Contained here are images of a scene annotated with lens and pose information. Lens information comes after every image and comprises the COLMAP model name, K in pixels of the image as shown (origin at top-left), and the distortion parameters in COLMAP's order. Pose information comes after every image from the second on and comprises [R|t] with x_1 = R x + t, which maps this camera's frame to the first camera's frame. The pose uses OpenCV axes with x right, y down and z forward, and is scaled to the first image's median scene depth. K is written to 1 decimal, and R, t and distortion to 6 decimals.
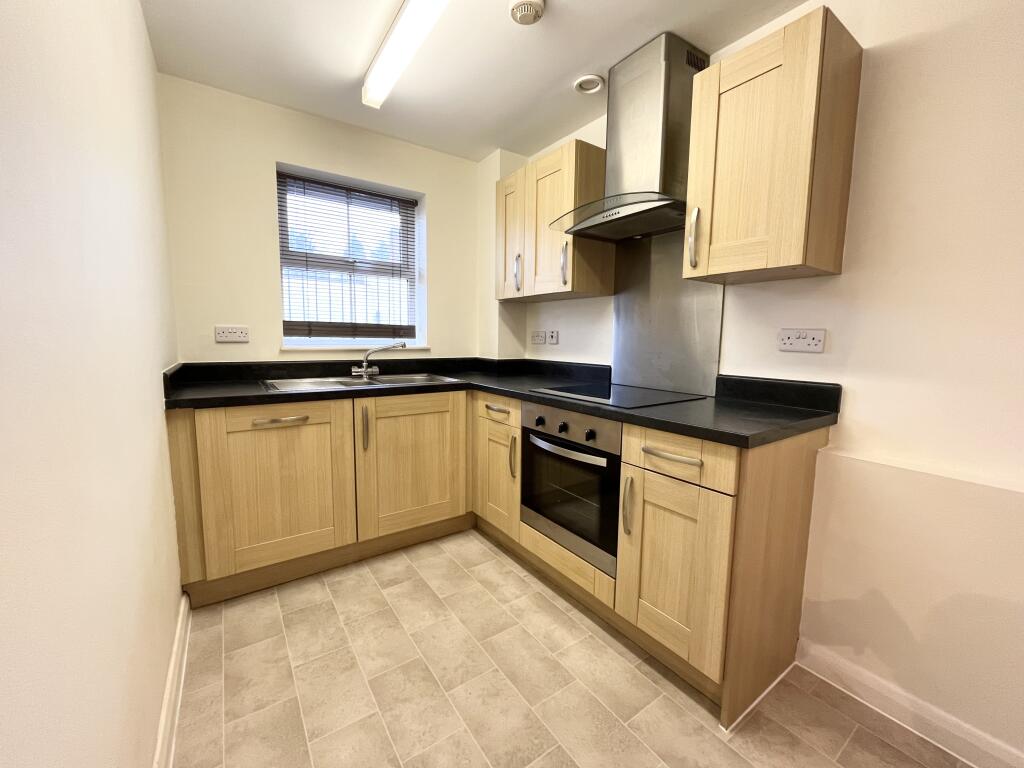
lens RADIAL K [[414.8, 0, 512.0], [0, 414.8, 384.0], [0, 0, 1]] dist [-0.003062, -0.000349]
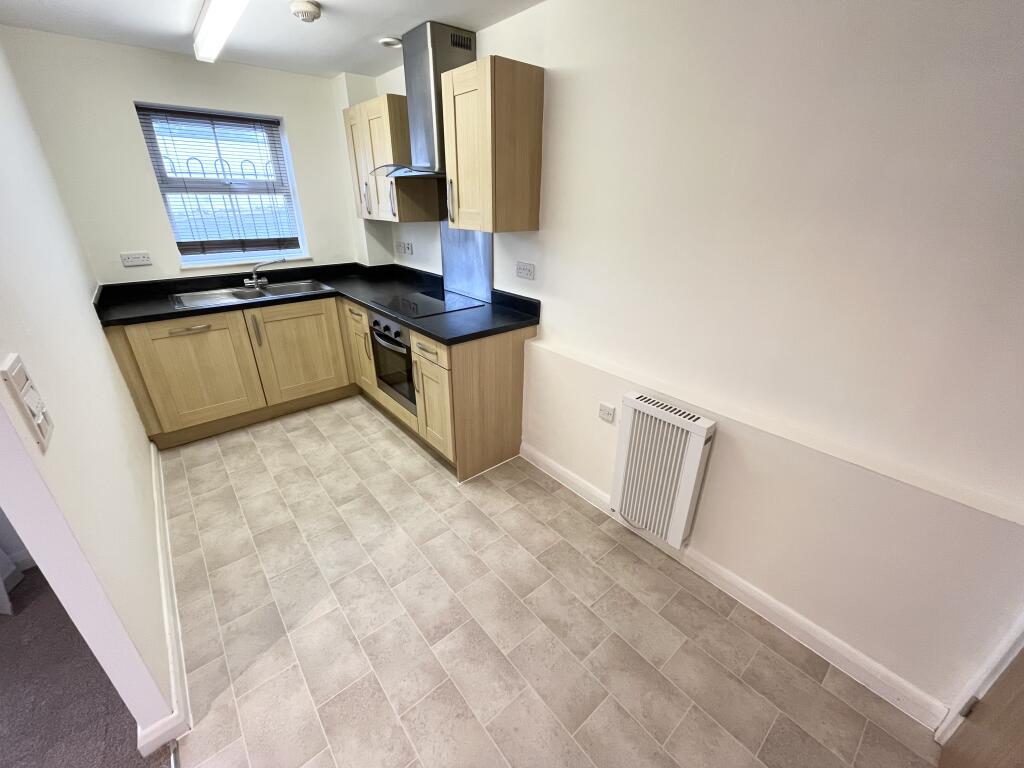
lens RADIAL K [[414.8, 0, 512.0], [0, 414.8, 384.0], [0, 0, 1]] dist [-0.003062, -0.000349]
pose [[0.995293, -0.044576, 0.086052, 0.396352], [0.015975, 0.951257, 0.307986, -0.145281], [-0.095586, -0.305162, 0.947491, -0.492760]]
